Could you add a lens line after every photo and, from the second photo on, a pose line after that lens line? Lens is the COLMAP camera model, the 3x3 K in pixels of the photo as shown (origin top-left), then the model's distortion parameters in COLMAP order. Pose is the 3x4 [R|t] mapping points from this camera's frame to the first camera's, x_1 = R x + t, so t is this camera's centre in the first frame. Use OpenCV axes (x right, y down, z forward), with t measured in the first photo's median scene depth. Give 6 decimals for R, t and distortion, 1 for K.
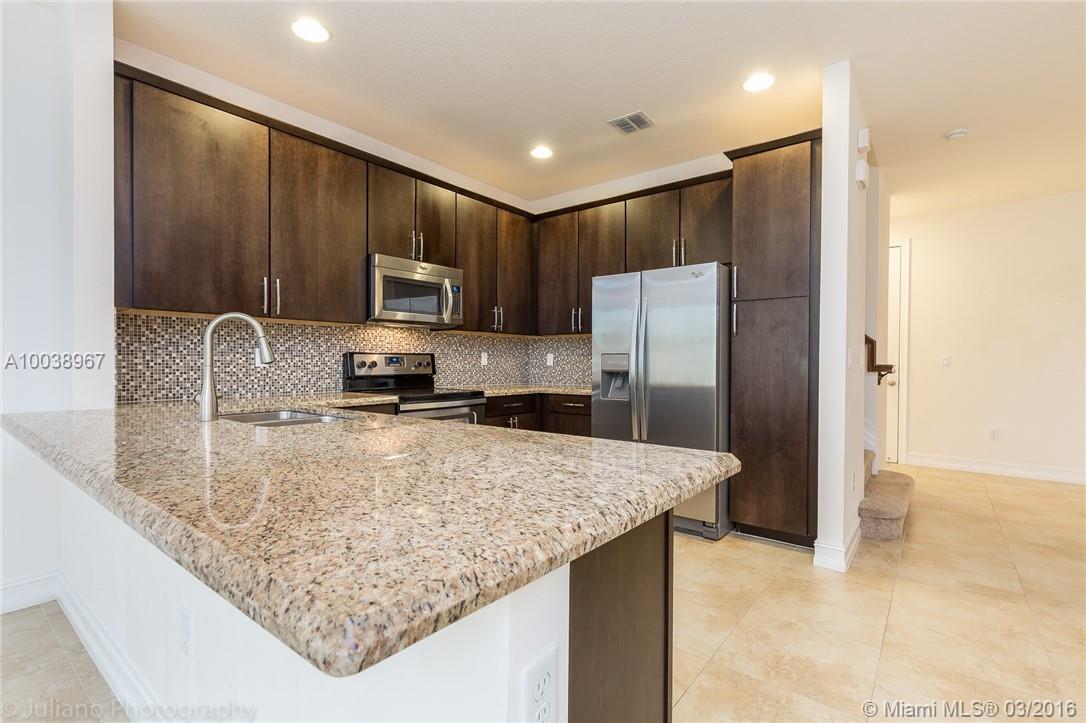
lens RADIAL K [[497.4, 0, 544.1], [0, 497.4, 366.2], [0, 0, 1]] dist [0.002156, -0.000534]
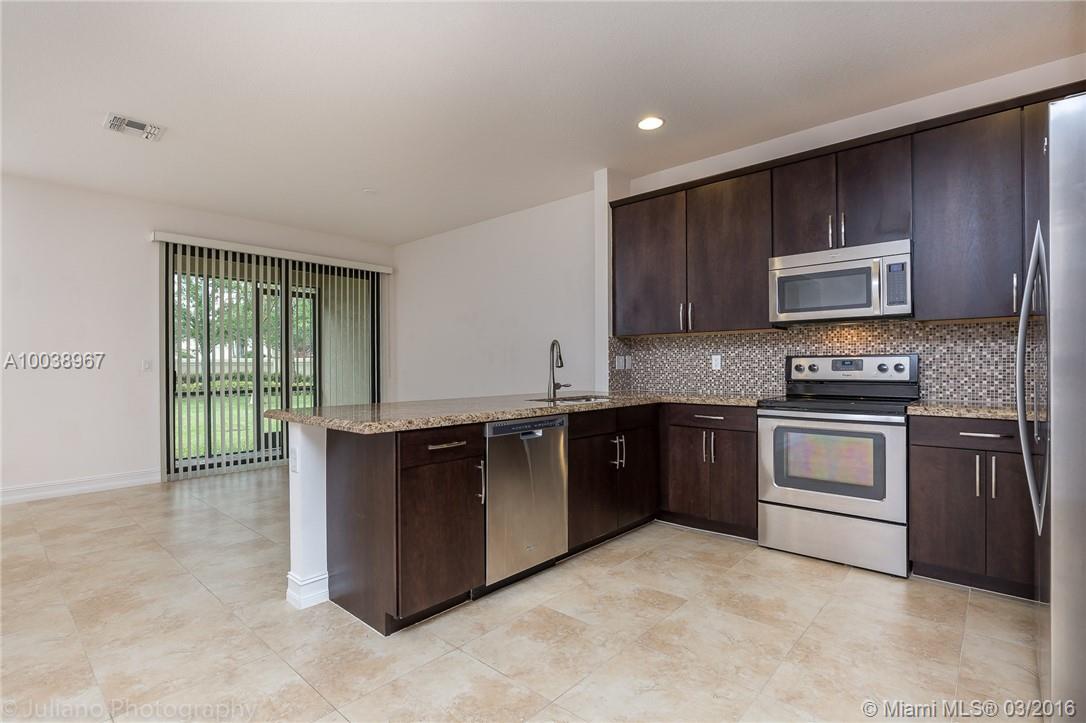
lens RADIAL K [[519.1, 0, 540.5], [0, 519.1, 363.7], [0, 0, 1]] dist [-0.008185, 0.001624]
pose [[-0.058753, -0.007382, -0.998245, 0.697669], [-0.005751, 0.999959, -0.007056, -0.002588], [0.998256, 0.005326, -0.058793, 0.569625]]
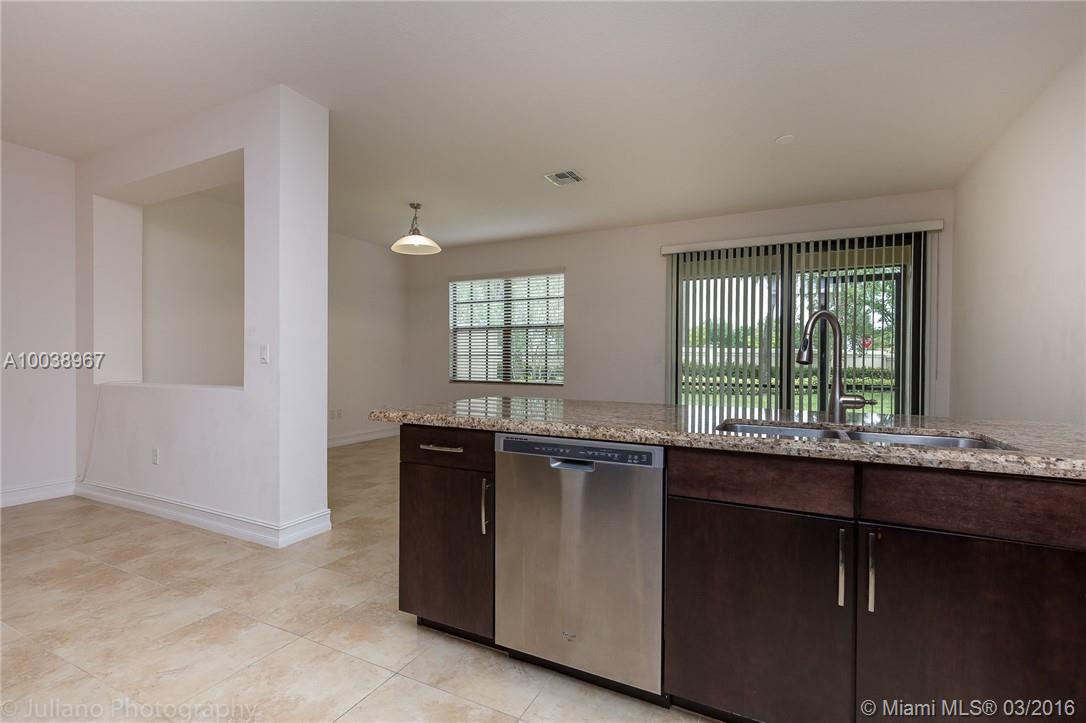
lens RADIAL K [[497.4, 0, 541.5], [0, 497.4, 368.8], [0, 0, 1]] dist [0.002156, -0.000534]
pose [[-0.978857, -0.005921, -0.204461, 0.050987], [-0.011449, 0.999600, 0.025867, -0.007028], [0.204226, 0.027661, -0.978533, 0.973449]]
